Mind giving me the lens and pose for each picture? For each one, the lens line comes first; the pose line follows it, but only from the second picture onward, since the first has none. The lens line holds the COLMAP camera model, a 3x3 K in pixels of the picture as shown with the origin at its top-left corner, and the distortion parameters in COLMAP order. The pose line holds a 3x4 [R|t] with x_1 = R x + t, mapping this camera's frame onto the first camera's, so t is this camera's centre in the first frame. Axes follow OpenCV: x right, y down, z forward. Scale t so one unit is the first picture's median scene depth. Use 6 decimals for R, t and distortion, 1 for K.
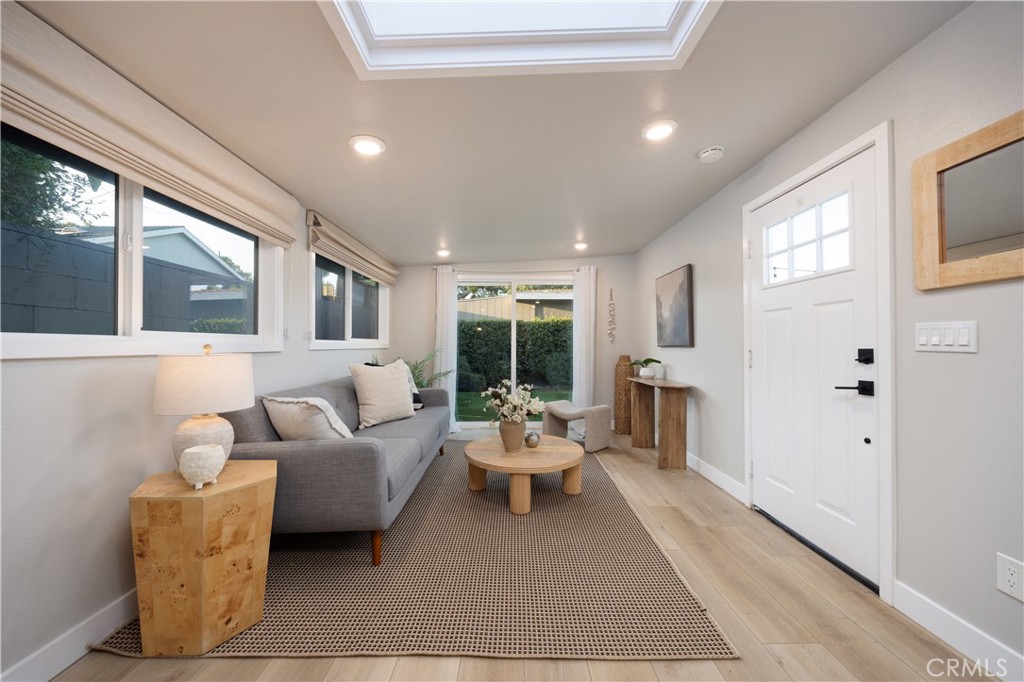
lens RADIAL K [[394.1, 0, 511.5], [0, 394.1, 338.7], [0, 0, 1]] dist [0.000309, 0.000014]
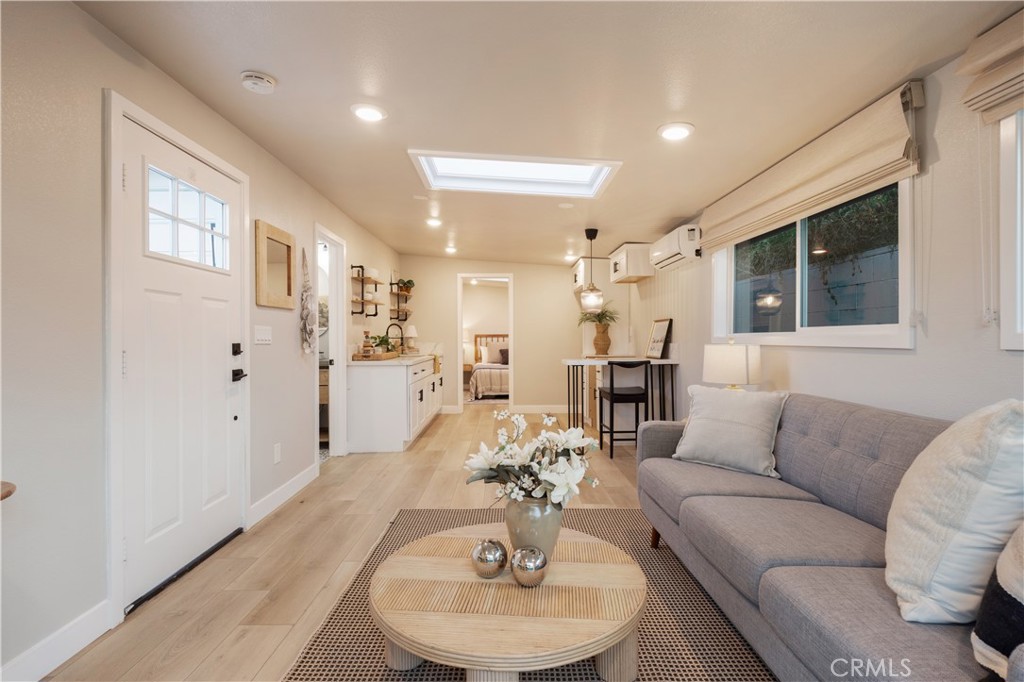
lens RADIAL K [[569.4, 0, 512.3], [0, 569.4, 340.5], [0, 0, 1]] dist [-0.000605, -0.000001]
pose [[-0.999993, 0.002918, -0.002222, 0.037110], [0.002939, 0.999950, -0.009557, 0.031988], [0.002194, -0.009563, -0.999952, 2.392345]]
